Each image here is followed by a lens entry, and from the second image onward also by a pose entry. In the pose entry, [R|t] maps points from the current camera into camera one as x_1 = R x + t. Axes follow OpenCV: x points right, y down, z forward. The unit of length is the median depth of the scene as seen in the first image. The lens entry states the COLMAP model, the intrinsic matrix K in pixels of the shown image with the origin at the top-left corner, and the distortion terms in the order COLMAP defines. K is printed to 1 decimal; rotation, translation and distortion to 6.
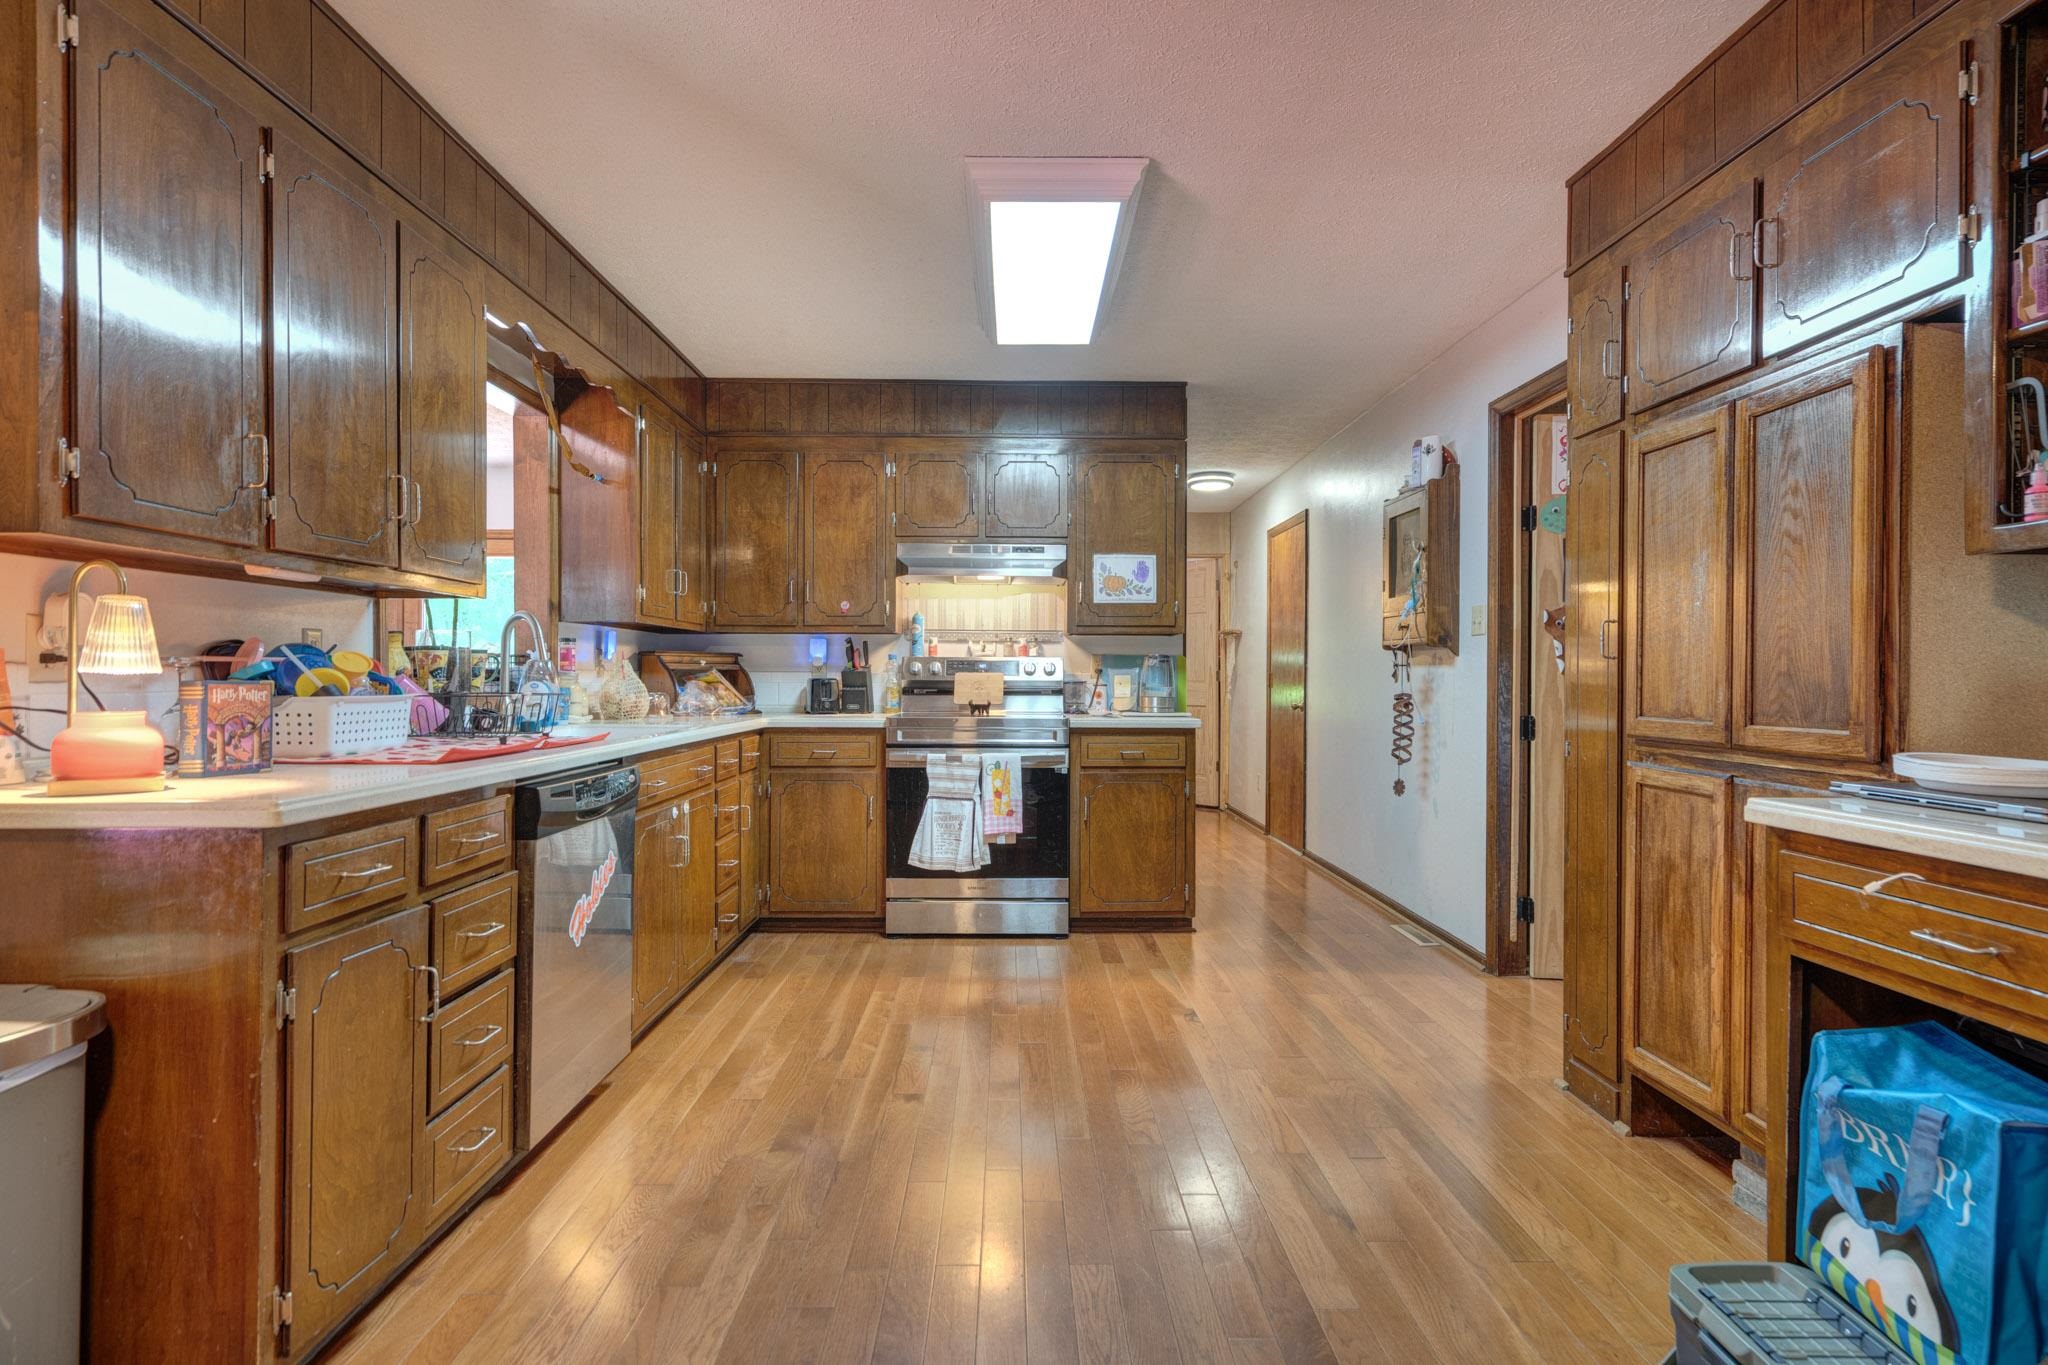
lens RADIAL K [[1053.1, 0, 1066.0], [0, 1053.1, 678.2], [0, 0, 1]] dist [-0.002004, -0.001324]
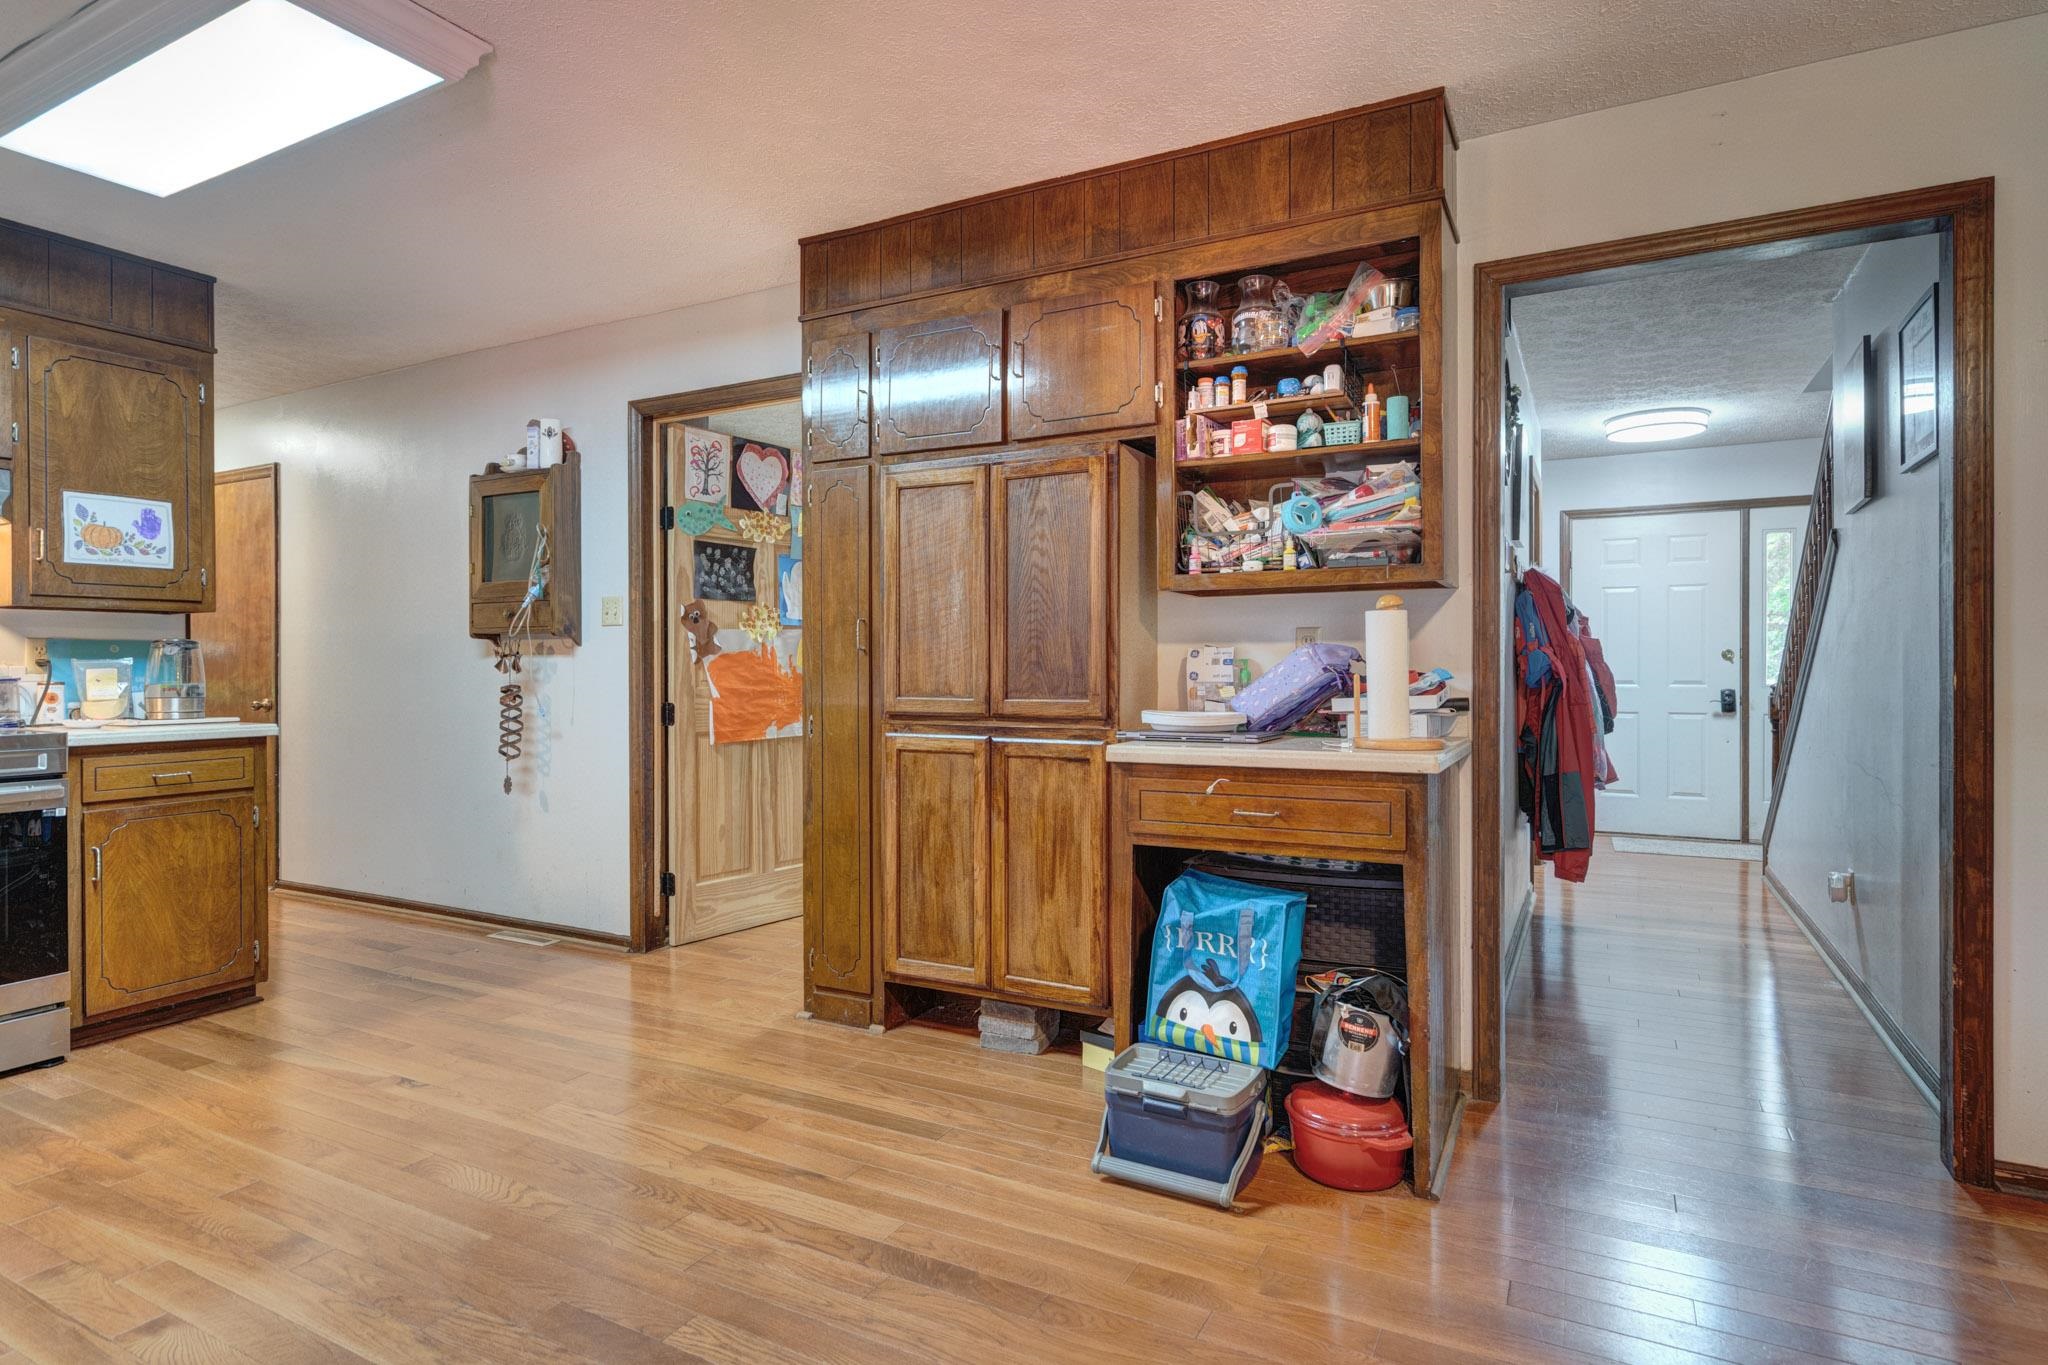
lens RADIAL K [[1053.1, 0, 1017.0], [0, 1053.1, 670.2], [0, 0, 1]] dist [-0.002004, -0.001324]
pose [[0.498853, -0.009653, 0.866633, -0.455201], [0.008444, 0.999945, 0.006278, -0.001852], [-0.866646, 0.004186, 0.498907, 0.233359]]
